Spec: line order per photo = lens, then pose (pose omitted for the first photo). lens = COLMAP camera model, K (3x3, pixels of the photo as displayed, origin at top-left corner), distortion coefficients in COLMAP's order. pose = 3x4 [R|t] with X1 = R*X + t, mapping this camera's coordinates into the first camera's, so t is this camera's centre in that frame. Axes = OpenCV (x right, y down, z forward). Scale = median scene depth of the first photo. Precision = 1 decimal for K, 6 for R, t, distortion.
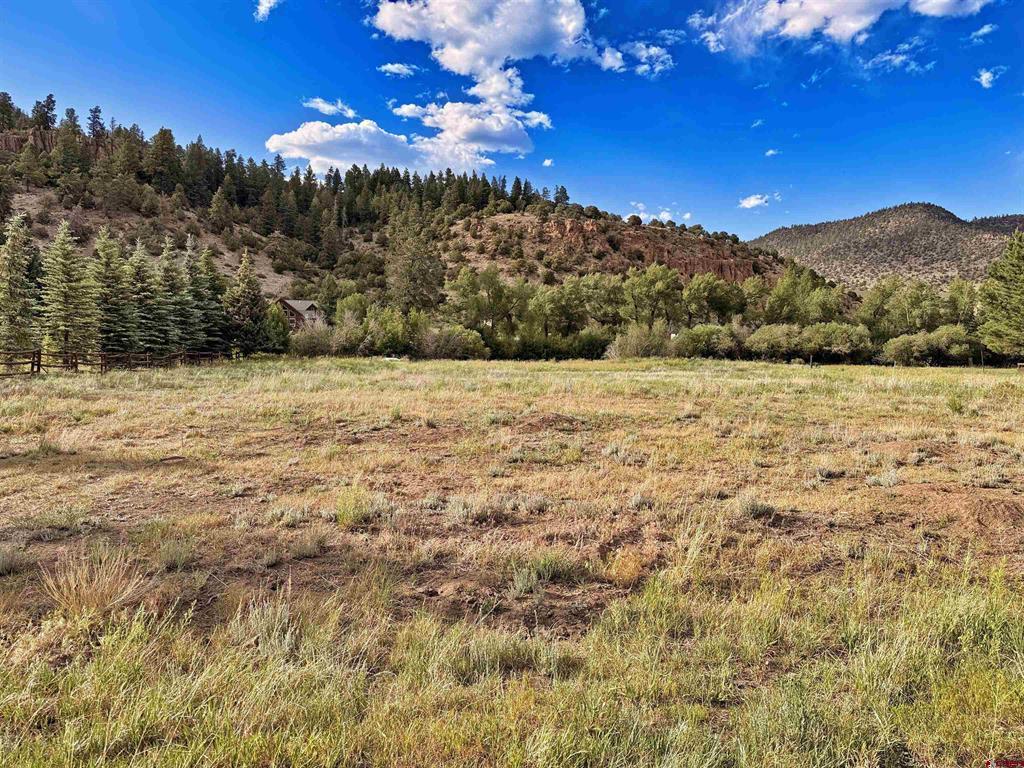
lens RADIAL K [[697.3, 0, 497.4], [0, 697.3, 407.6], [0, 0, 1]] dist [0.042303, -0.058715]
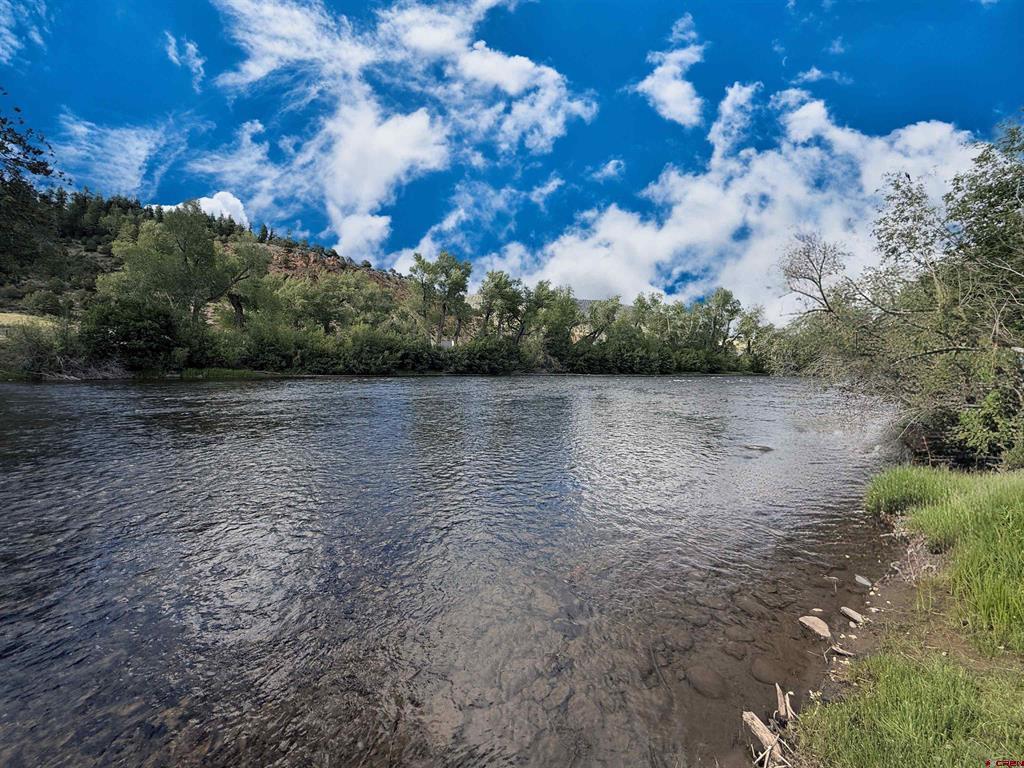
lens RADIAL K [[397.0, 0, 506.0], [0, 397.0, 387.0], [0, 0, 1]] dist [-0.007493, 0.001888]
pose [[0.846305, -0.027350, 0.531997, 0.014933], [0.039315, 0.999164, -0.011175, -0.016136], [-0.531247, 0.030373, 0.846673, 0.249188]]
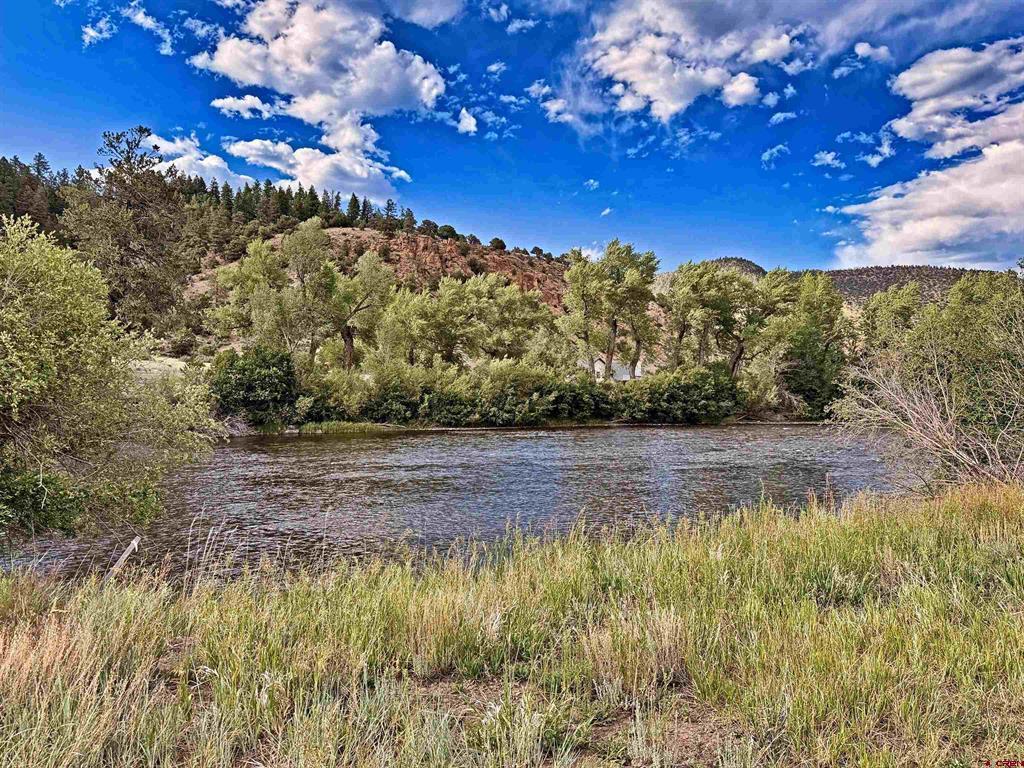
lens RADIAL K [[697.3, 0, 520.2], [0, 697.3, 379.2], [0, 0, 1]] dist [0.042303, -0.058715]
pose [[0.965892, -0.004541, 0.258906, 0.002648], [0.032381, 0.994116, -0.103367, -0.017701], [-0.256913, 0.108225, 0.960356, 0.214787]]
